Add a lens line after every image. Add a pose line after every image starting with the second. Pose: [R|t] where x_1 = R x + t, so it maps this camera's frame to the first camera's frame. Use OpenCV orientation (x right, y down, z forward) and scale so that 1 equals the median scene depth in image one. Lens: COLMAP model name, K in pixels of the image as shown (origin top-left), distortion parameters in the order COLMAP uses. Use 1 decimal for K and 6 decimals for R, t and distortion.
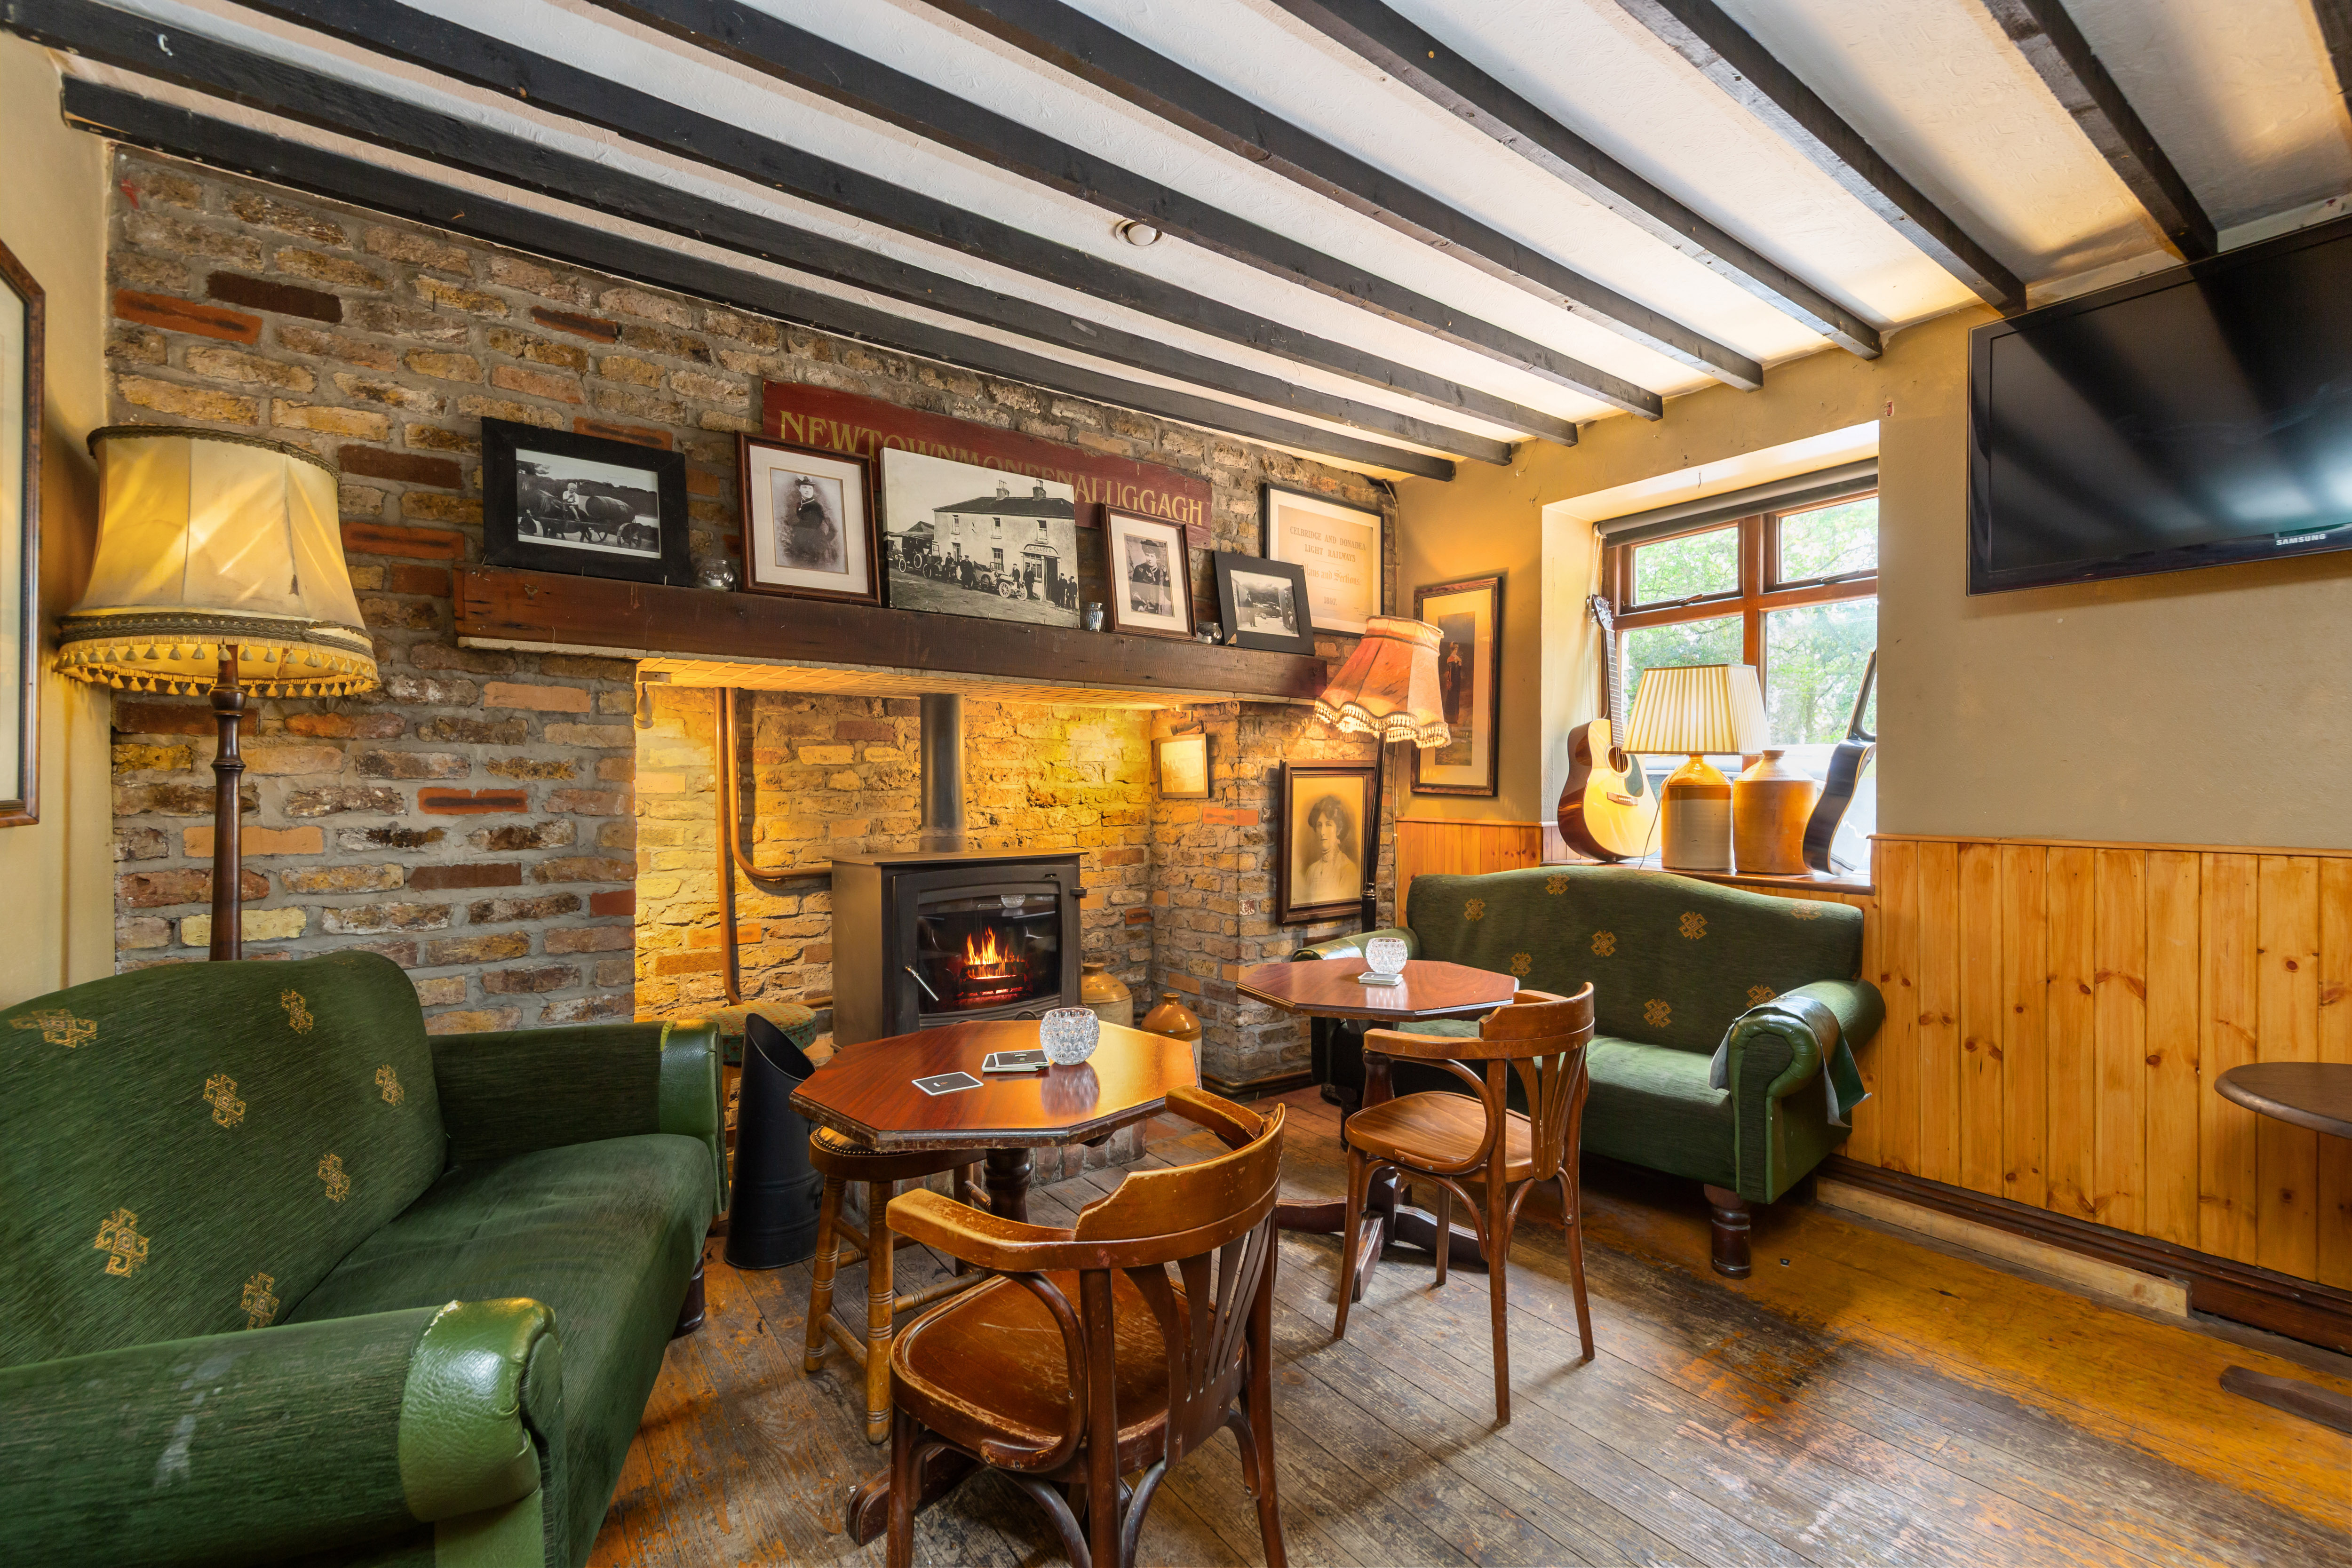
lens RADIAL K [[991.7, 0, 1176.0], [0, 991.7, 784.0], [0, 0, 1]] dist [0.003537, 0.000253]
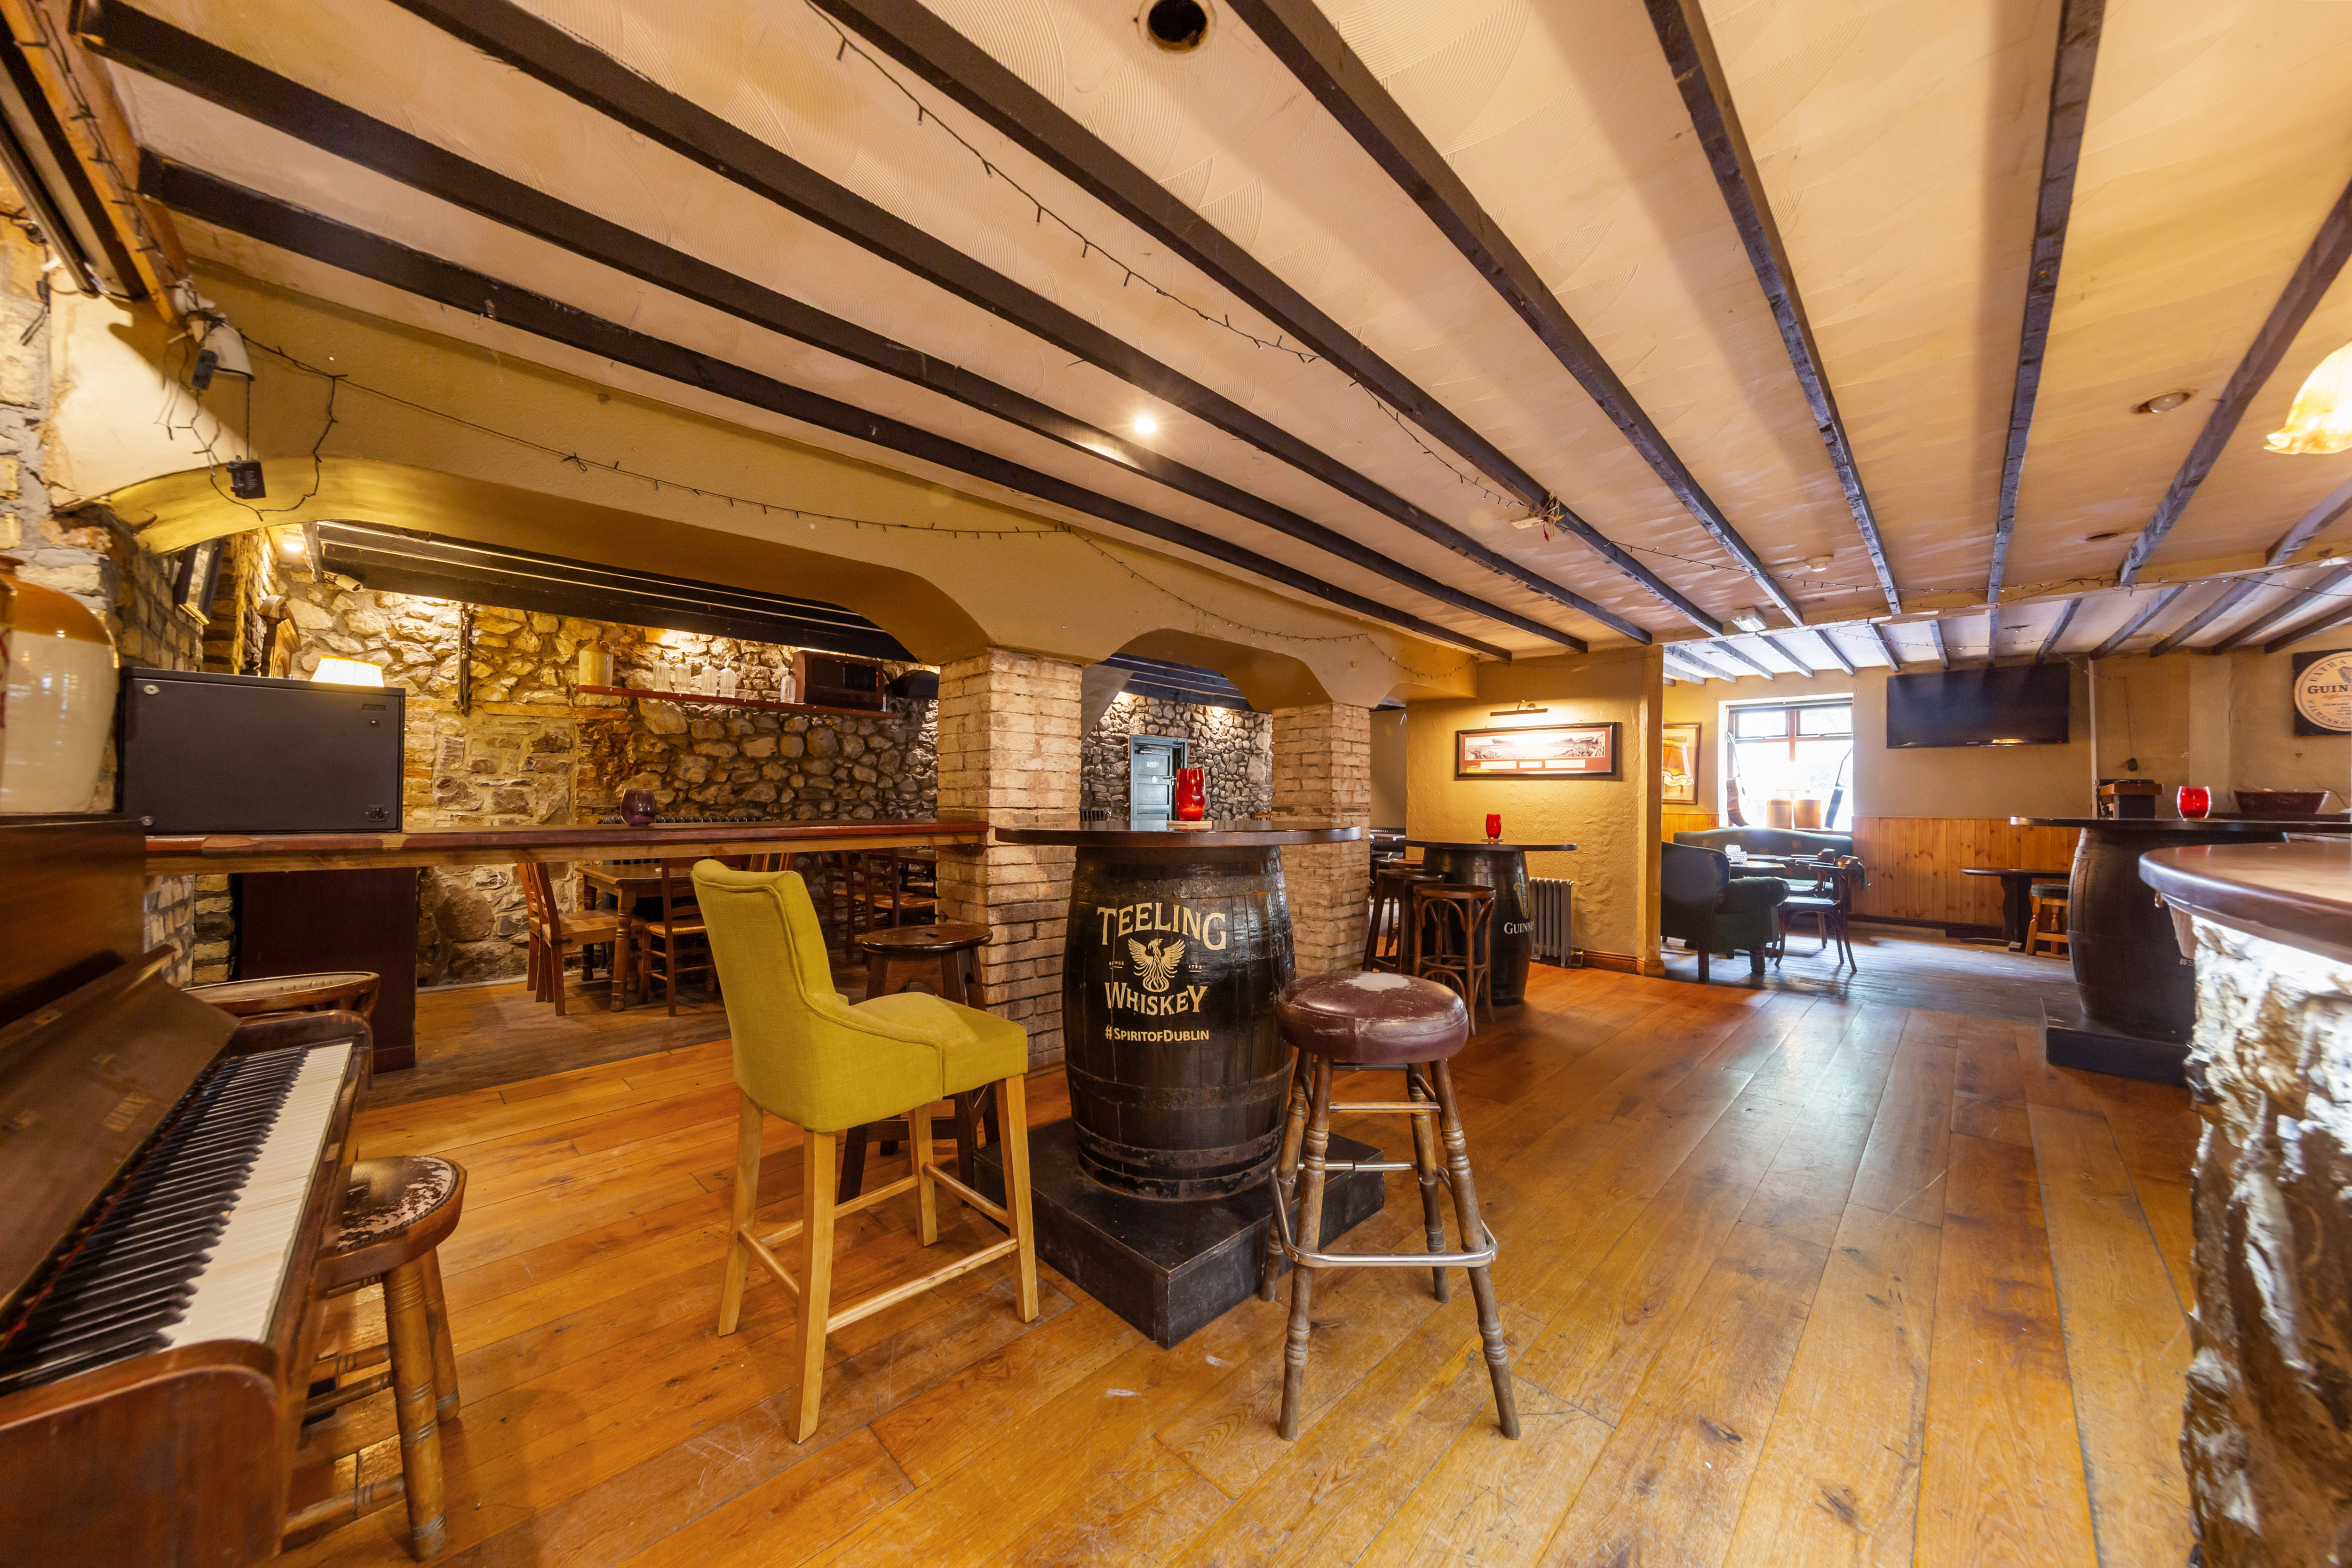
lens RADIAL K [[790.2, 0, 1201.5], [0, 790.2, 790.3], [0, 0, 1]] dist [0.000627, -0.000002]
pose [[0.987248, 0.012297, 0.158712, -1.695633], [-0.010440, 0.999867, -0.012530, 0.019454], [-0.158845, 0.010713, 0.987245, -1.156561]]
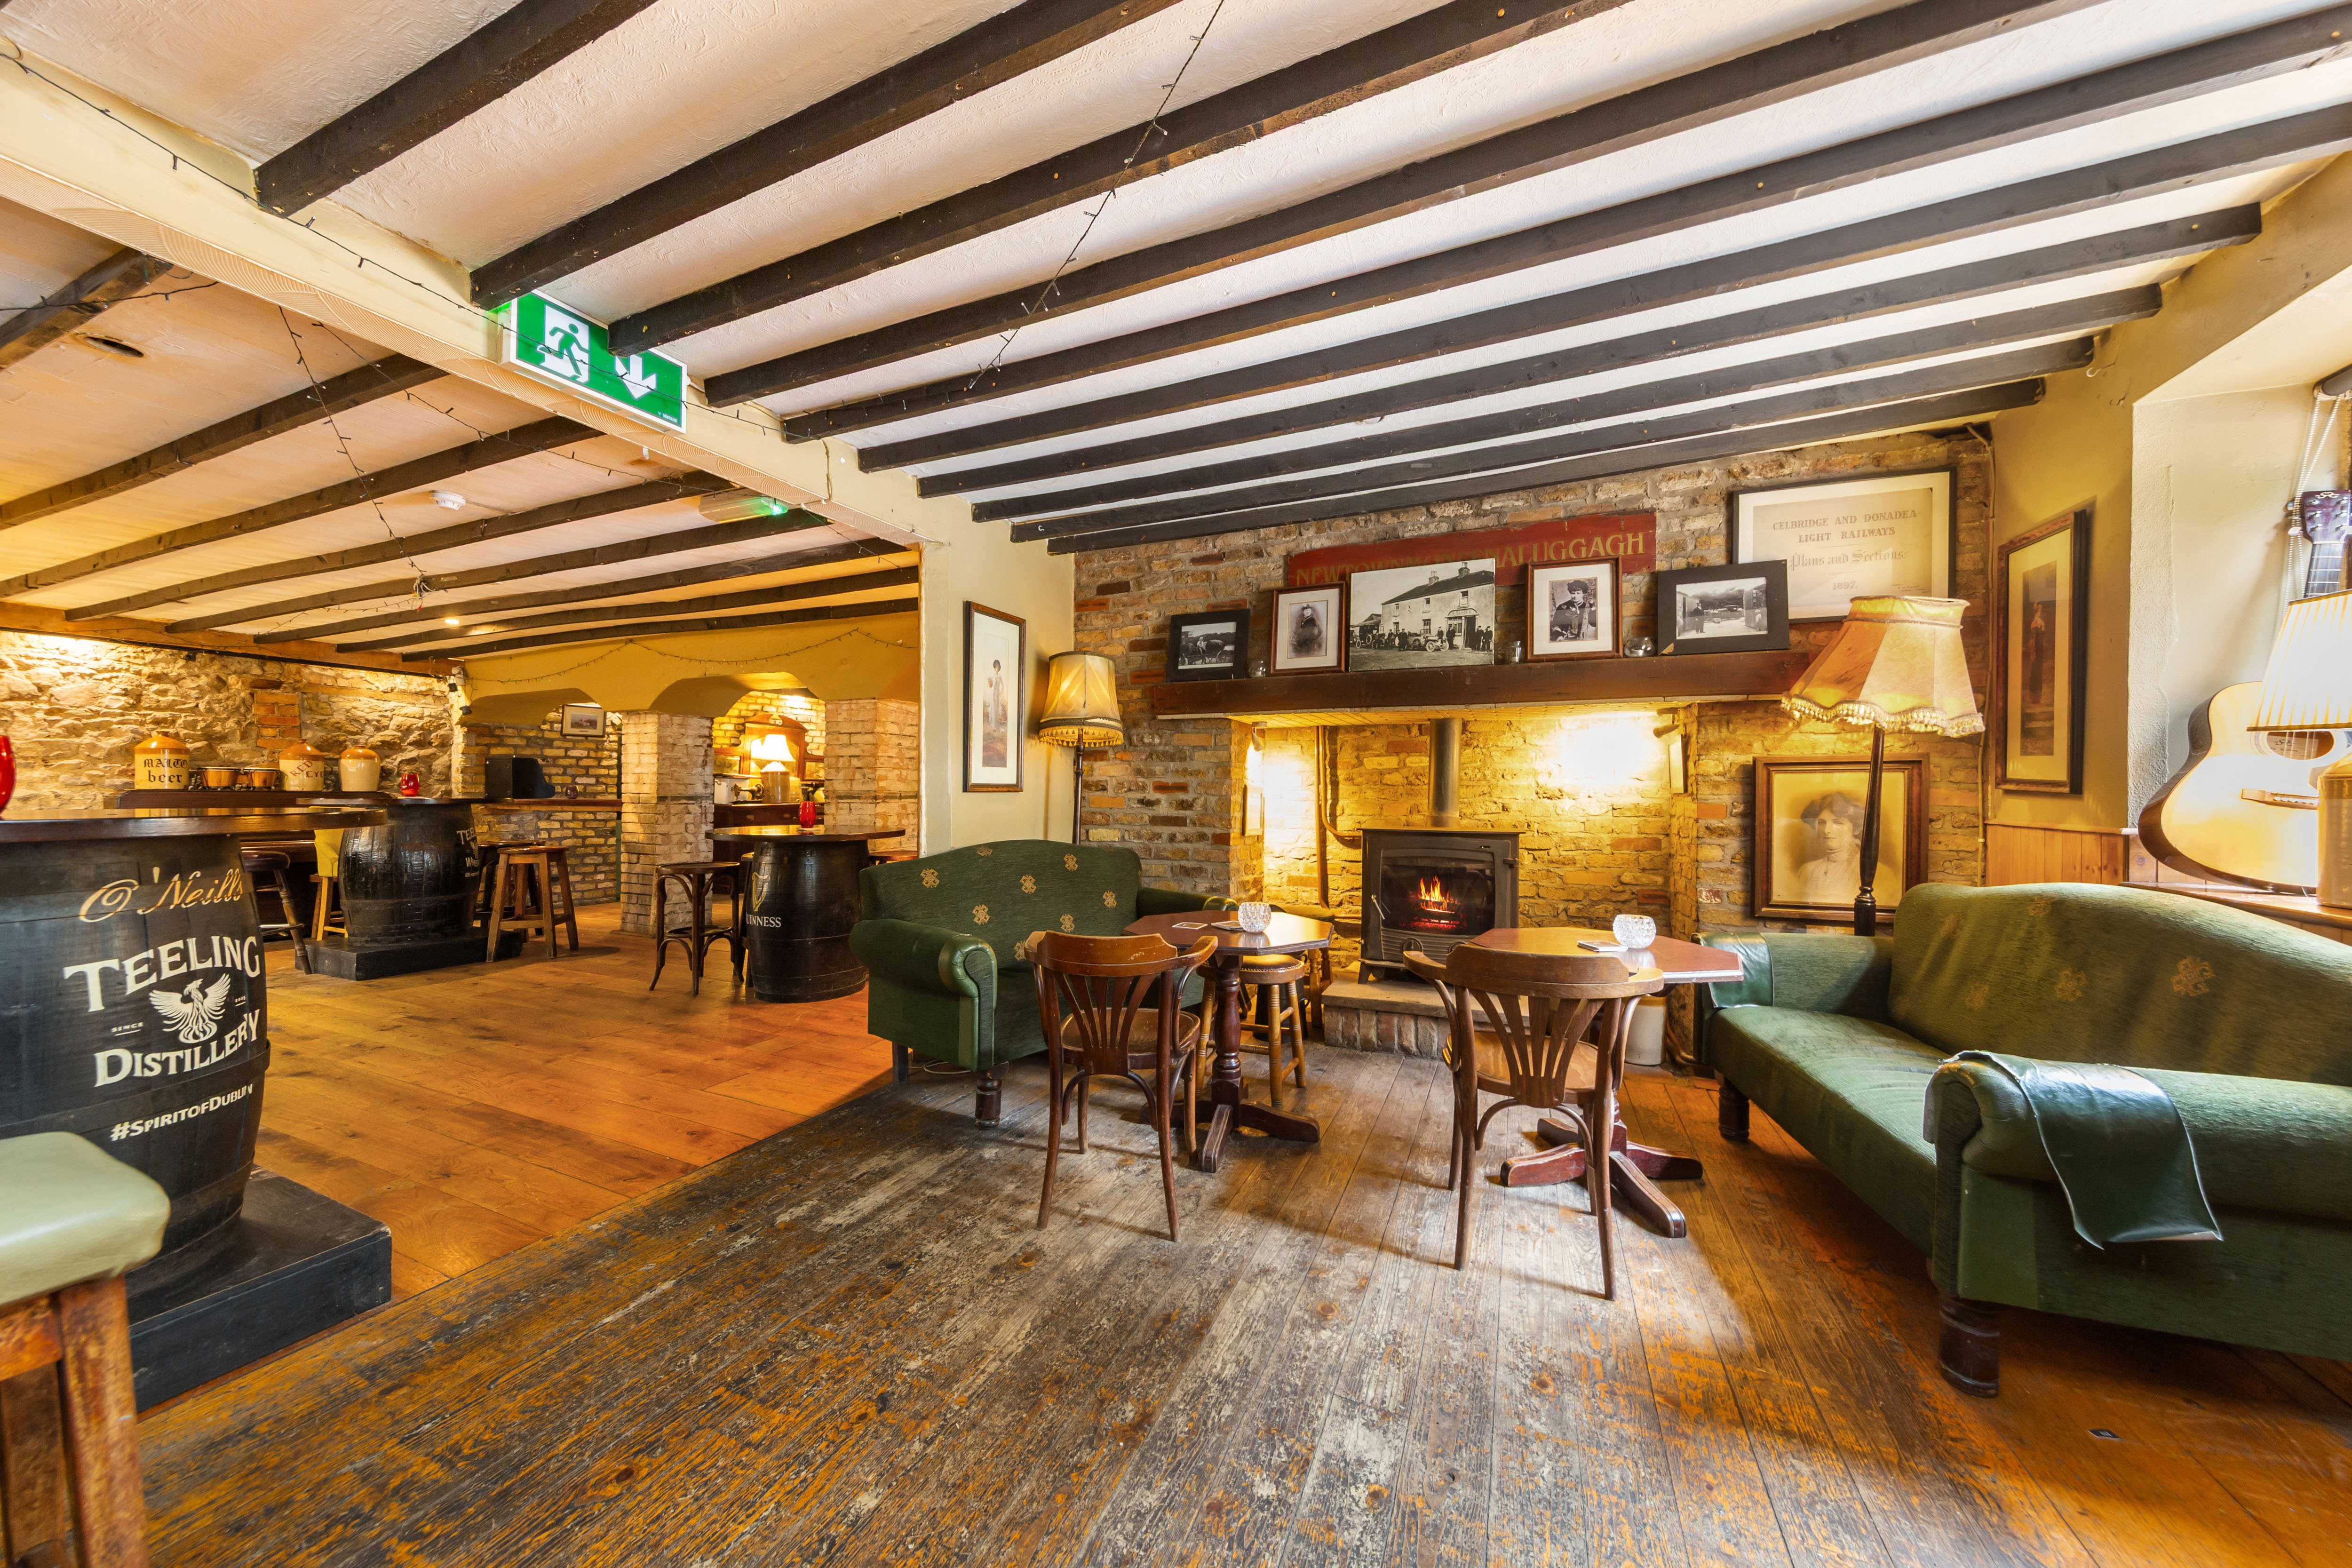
lens RADIAL K [[790.2, 0, 1201.5], [0, 790.2, 790.3], [0, 0, 1]] dist [0.000627, -0.000002]
pose [[0.504310, 0.005016, -0.863508, 0.626936], [-0.004150, 0.999986, 0.003385, 0.012415], [0.863513, 0.001877, 0.504323, 0.117257]]
